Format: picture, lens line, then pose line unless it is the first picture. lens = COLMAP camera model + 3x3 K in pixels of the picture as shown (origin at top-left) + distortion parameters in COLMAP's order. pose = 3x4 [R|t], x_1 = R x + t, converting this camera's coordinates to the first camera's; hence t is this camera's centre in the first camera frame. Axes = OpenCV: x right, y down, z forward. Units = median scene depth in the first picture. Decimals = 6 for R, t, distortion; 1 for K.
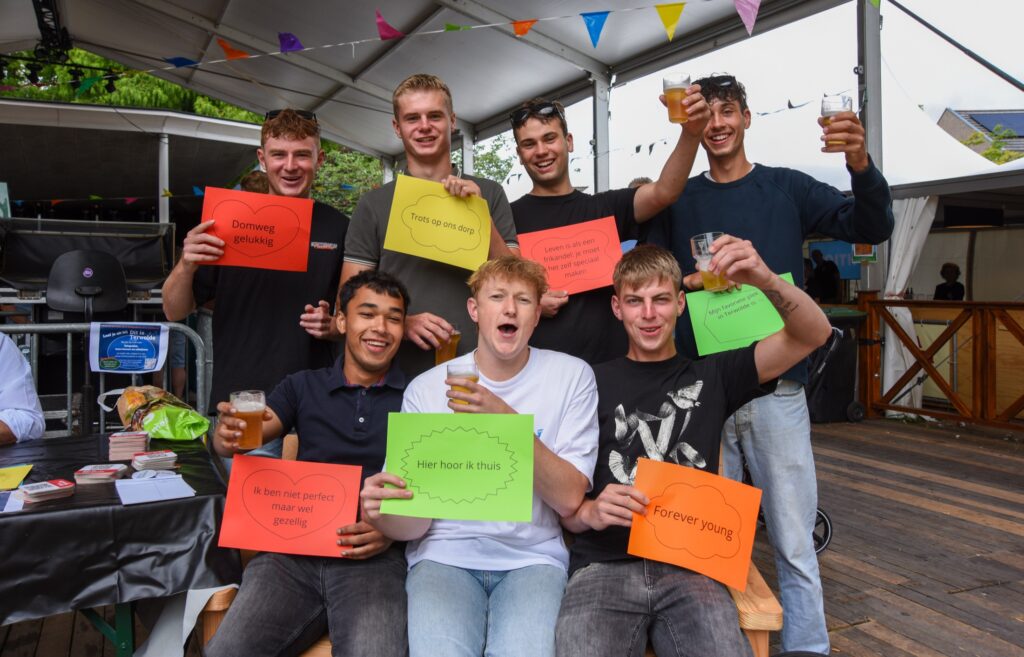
lens RADIAL K [[901.8, 0, 500.1], [0, 901.8, 273.8], [0, 0, 1]] dist [-0.100154, 0.119327]
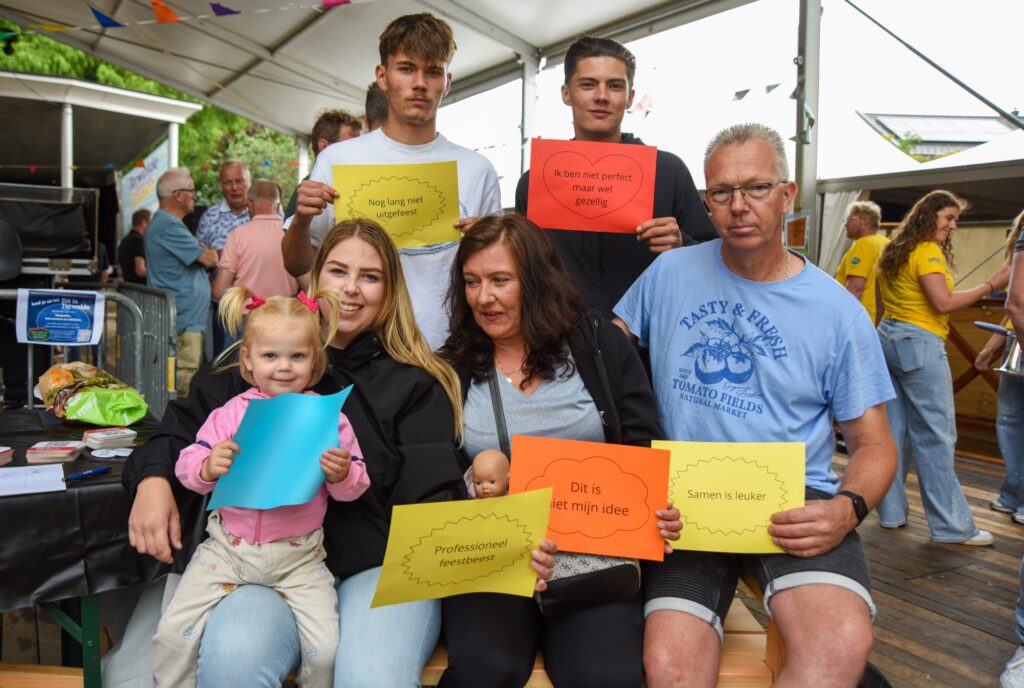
lens RADIAL K [[895.5, 0, 473.9], [0, 895.5, 313.5], [0, 0, 1]] dist [-0.051603, 0.013288]
pose [[0.996518, 0.021716, 0.080499, -0.032364], [-0.026127, 0.998191, 0.054150, 0.008867], [-0.079177, -0.056064, 0.995283, 0.029108]]
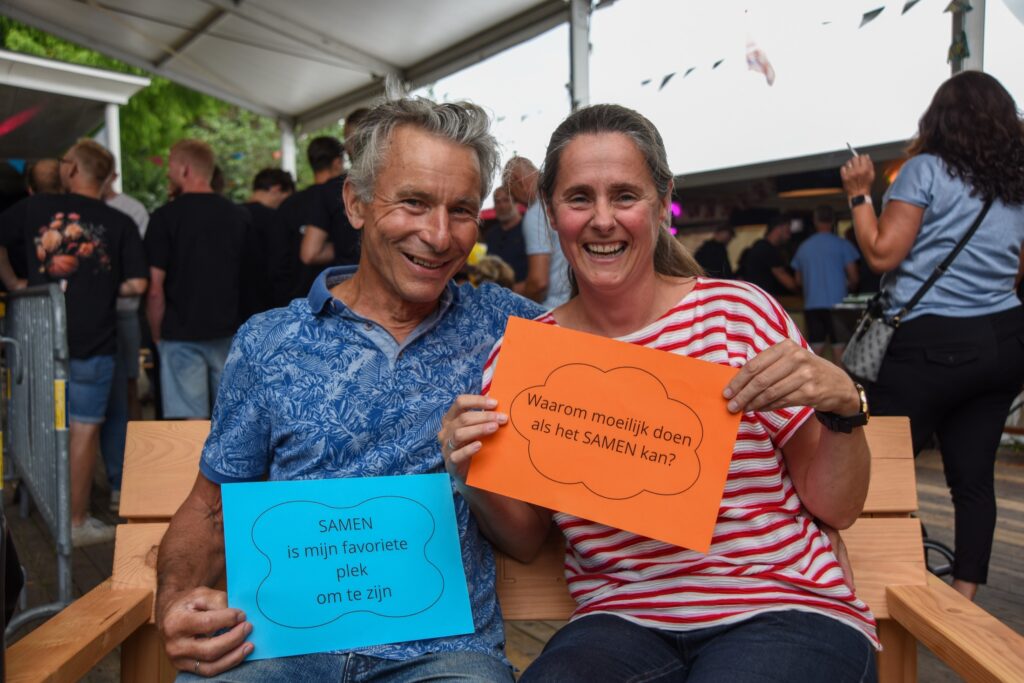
lens RADIAL K [[1122.4, 0, 510.8], [0, 1122.4, 343.5], [0, 0, 1]] dist [0.111407, 0.000000]
pose [[0.997470, -0.012884, 0.069911, -0.018417], [0.009714, 0.998917, 0.045499, 0.034087], [-0.070422, -0.044705, 0.996515, 0.095961]]
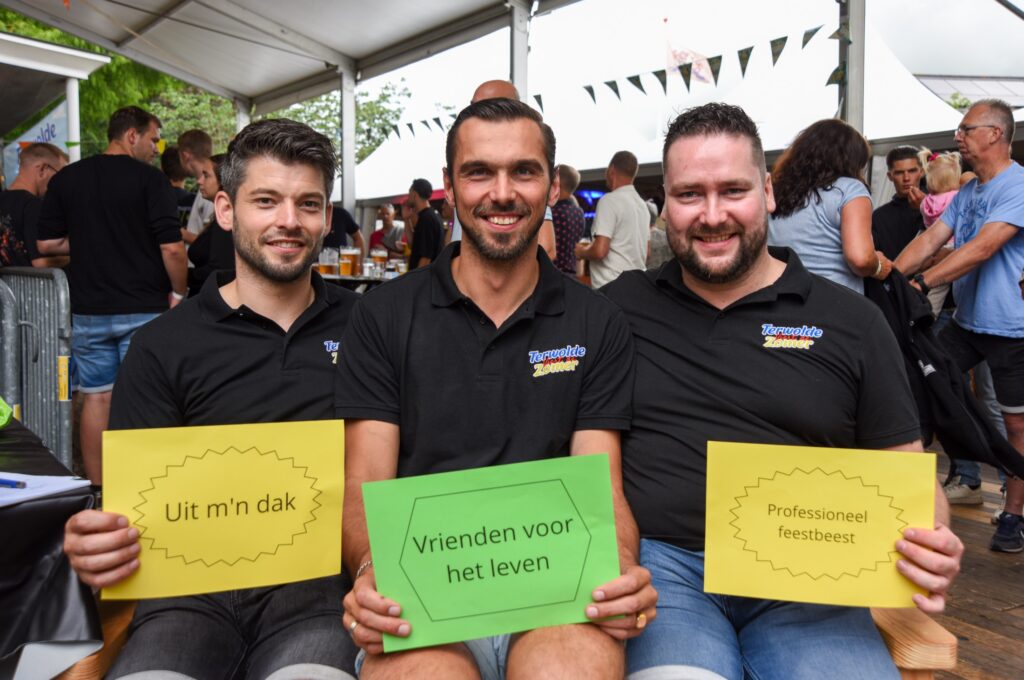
lens RADIAL K [[1036.1, 0, 550.1], [0, 1036.1, 330.3], [0, 0, 1]] dist [0.055552, 0.000000]
pose [[0.985328, 0.002014, 0.170658, -0.032329], [-0.013301, 0.997795, 0.065024, 0.023204], [-0.170150, -0.066339, 0.983183, 0.067879]]
